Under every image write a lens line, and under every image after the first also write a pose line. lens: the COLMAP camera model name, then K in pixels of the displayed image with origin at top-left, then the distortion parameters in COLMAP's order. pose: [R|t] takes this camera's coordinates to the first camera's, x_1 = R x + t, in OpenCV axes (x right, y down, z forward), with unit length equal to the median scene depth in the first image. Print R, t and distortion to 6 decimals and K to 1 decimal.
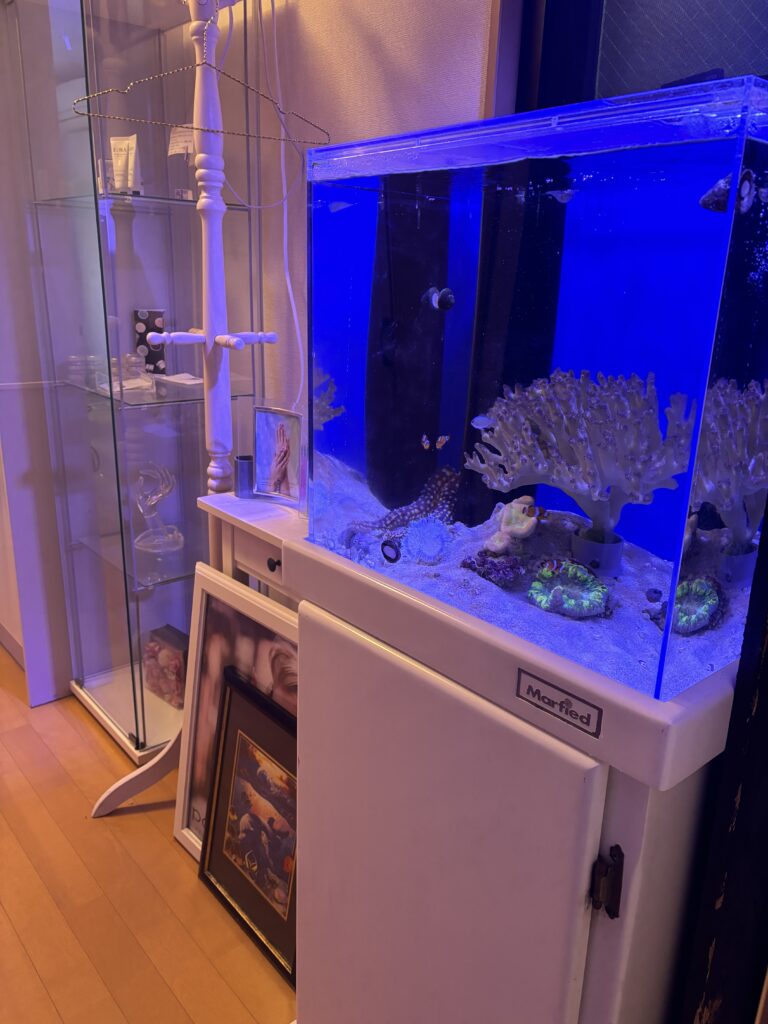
lens RADIAL K [[773.5, 0, 383.6], [0, 773.5, 515.0], [0, 0, 1]] dist [0.005434, -0.000265]
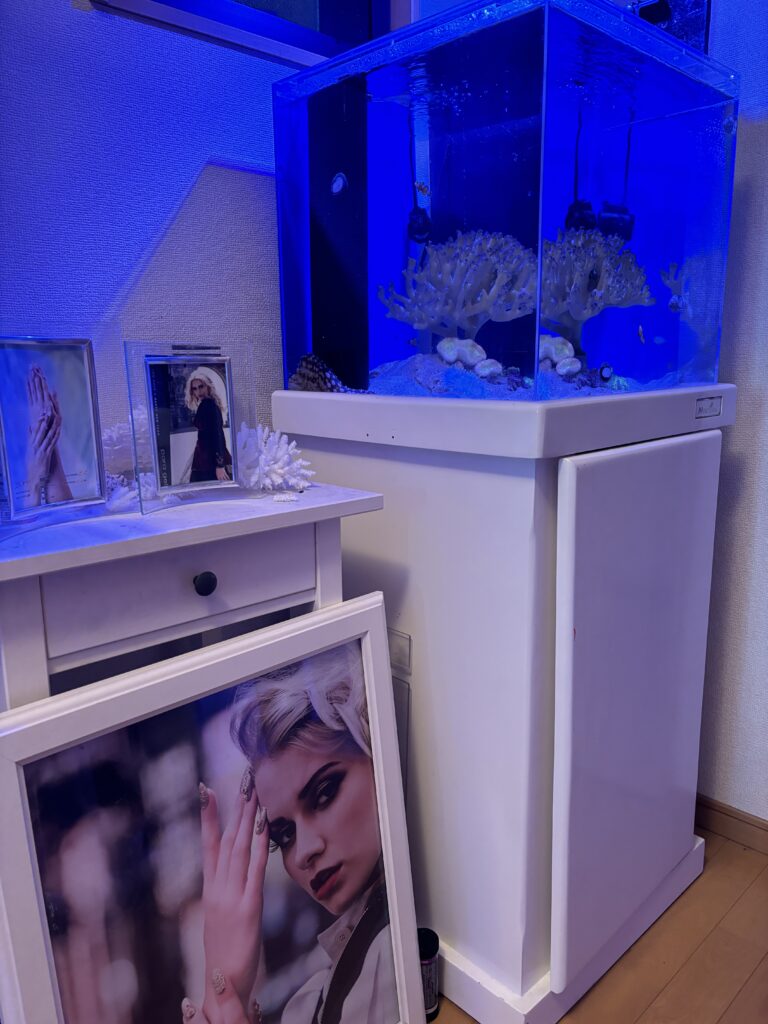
lens RADIAL K [[773.5, 0, 384.5], [0, 773.5, 513.1], [0, 0, 1]] dist [0.005434, -0.000265]
pose [[-0.044699, -0.243297, 0.968921, -0.665001], [0.281752, 0.927447, 0.245880, -0.087419], [-0.958446, 0.283986, 0.027094, 0.784810]]
